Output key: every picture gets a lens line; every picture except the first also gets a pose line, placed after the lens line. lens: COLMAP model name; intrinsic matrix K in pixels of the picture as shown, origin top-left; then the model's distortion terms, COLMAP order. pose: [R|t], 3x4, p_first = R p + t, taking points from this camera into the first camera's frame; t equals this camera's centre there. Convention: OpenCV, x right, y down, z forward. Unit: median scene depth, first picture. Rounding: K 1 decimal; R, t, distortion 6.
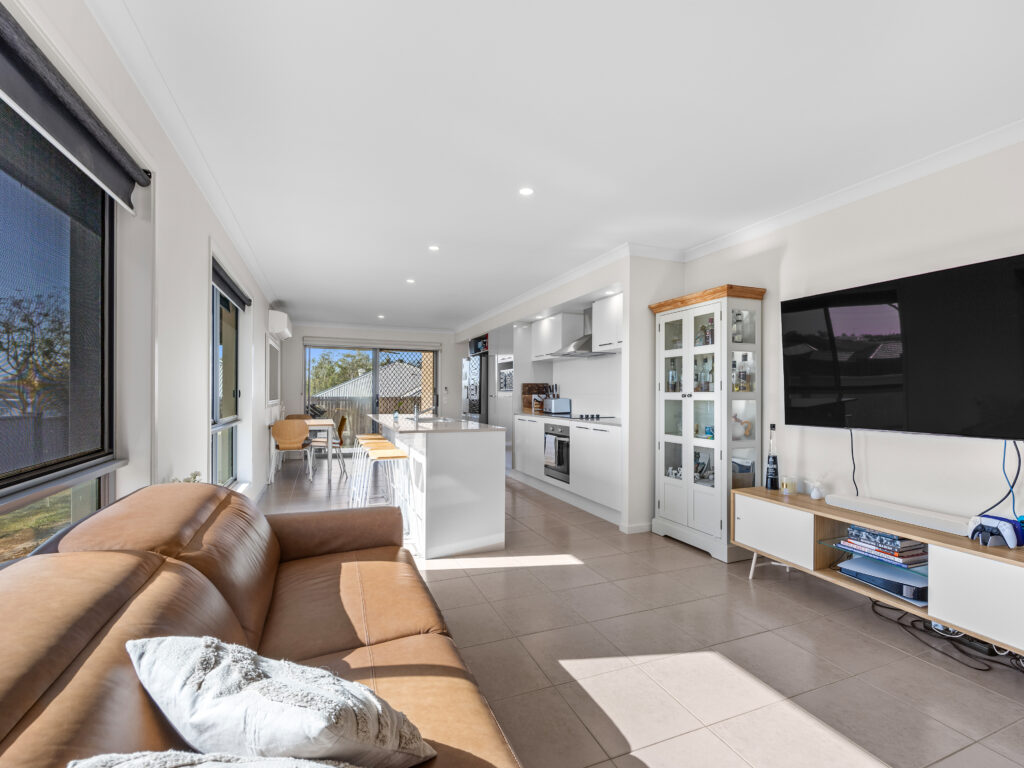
lens RADIAL K [[465.1, 0, 512.5], [0, 465.1, 390.3], [0, 0, 1]] dist [0.002627, 0.000171]
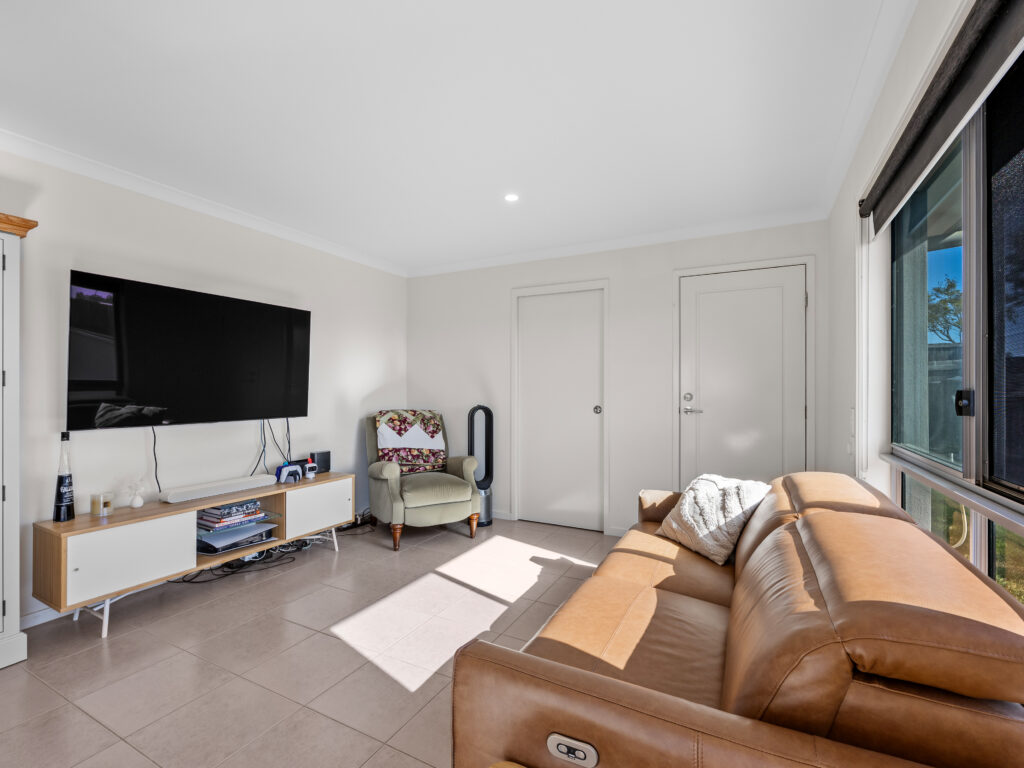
lens RADIAL K [[465.1, 0, 507.1], [0, 465.1, 387.5], [0, 0, 1]] dist [0.002627, 0.000171]
pose [[-0.639562, -0.003219, 0.768733, -0.650844], [-0.008911, 0.999955, -0.003226, -0.003034], [-0.768688, -0.008913, -0.639562, 1.326968]]
